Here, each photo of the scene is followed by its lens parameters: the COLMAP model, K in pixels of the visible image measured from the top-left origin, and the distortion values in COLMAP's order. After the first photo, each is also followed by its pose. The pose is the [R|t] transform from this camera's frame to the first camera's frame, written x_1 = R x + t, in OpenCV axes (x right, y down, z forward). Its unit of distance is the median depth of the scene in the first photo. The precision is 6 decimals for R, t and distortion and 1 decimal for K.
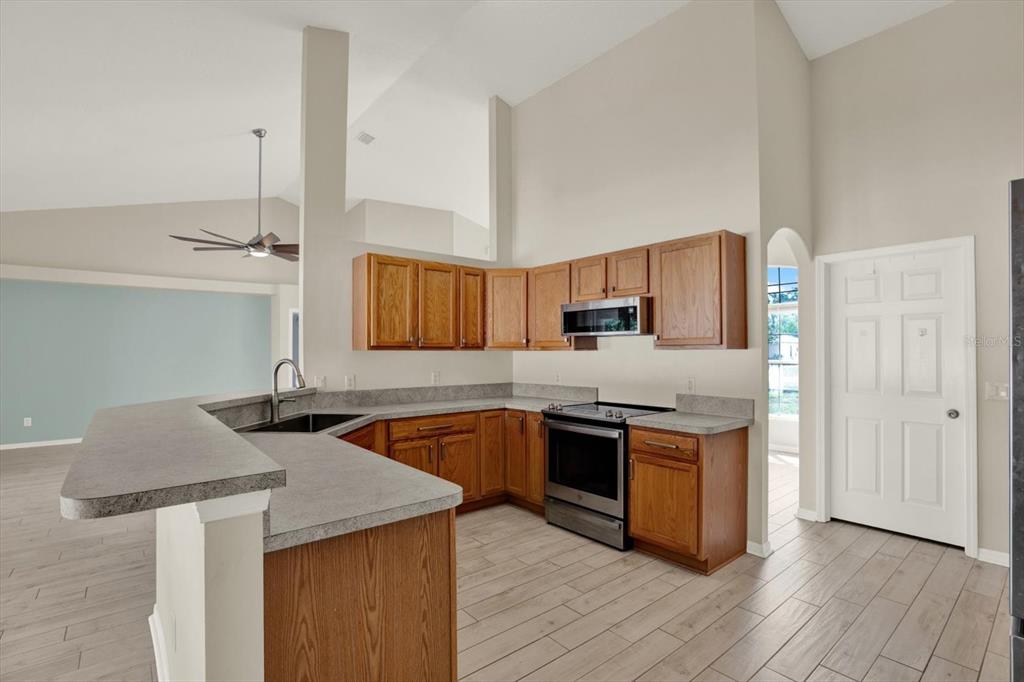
lens RADIAL K [[488.3, 0, 516.7], [0, 488.3, 348.7], [0, 0, 1]] dist [0.010908, -0.002782]
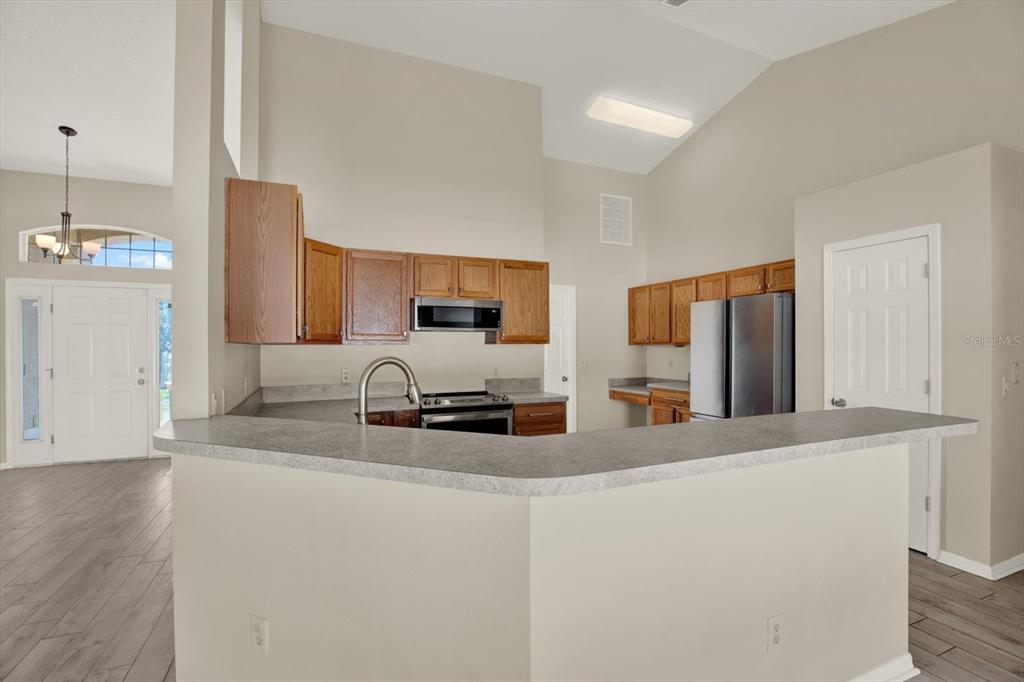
lens RADIAL K [[488.3, 0, 513.2], [0, 488.3, 342.9], [0, 0, 1]] dist [0.010908, -0.002782]
pose [[0.314299, 0.006531, 0.949302, -0.876834], [-0.008319, 0.999957, -0.004125, 0.003567], [-0.949288, -0.006601, 0.314340, 0.567593]]
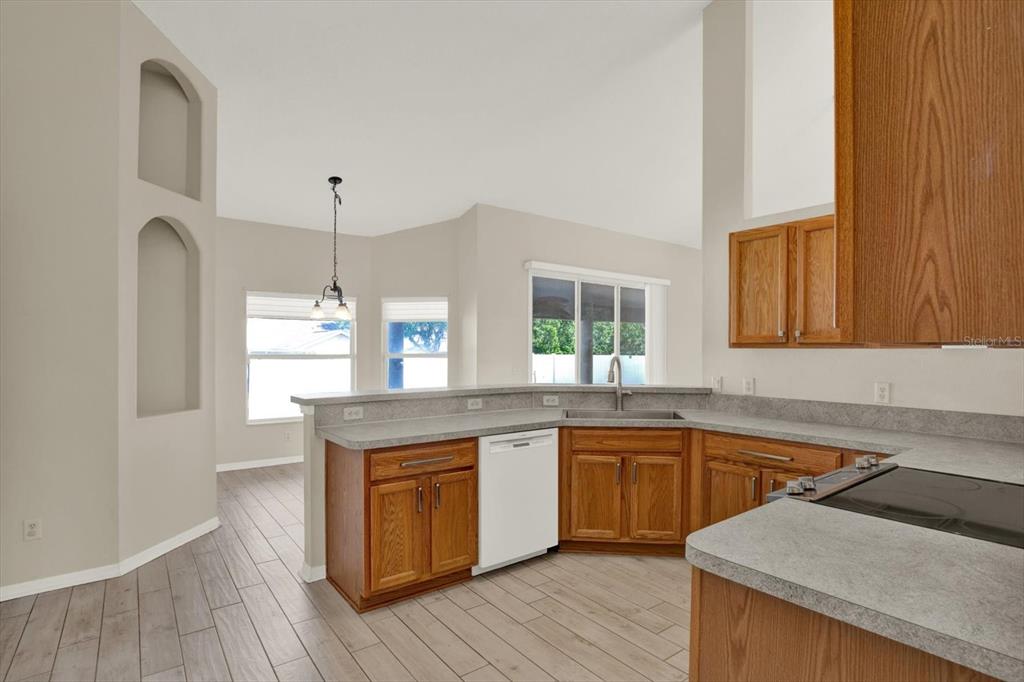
lens RADIAL K [[525.3, 0, 506.8], [0, 525.3, 347.2], [0, 0, 1]] dist [-0.001137, 0.000091]
pose [[-0.063753, -0.008773, -0.997927, 0.611867], [0.008383, 0.999921, -0.009326, 0.005750], [0.997931, -0.008960, -0.063674, 0.649591]]
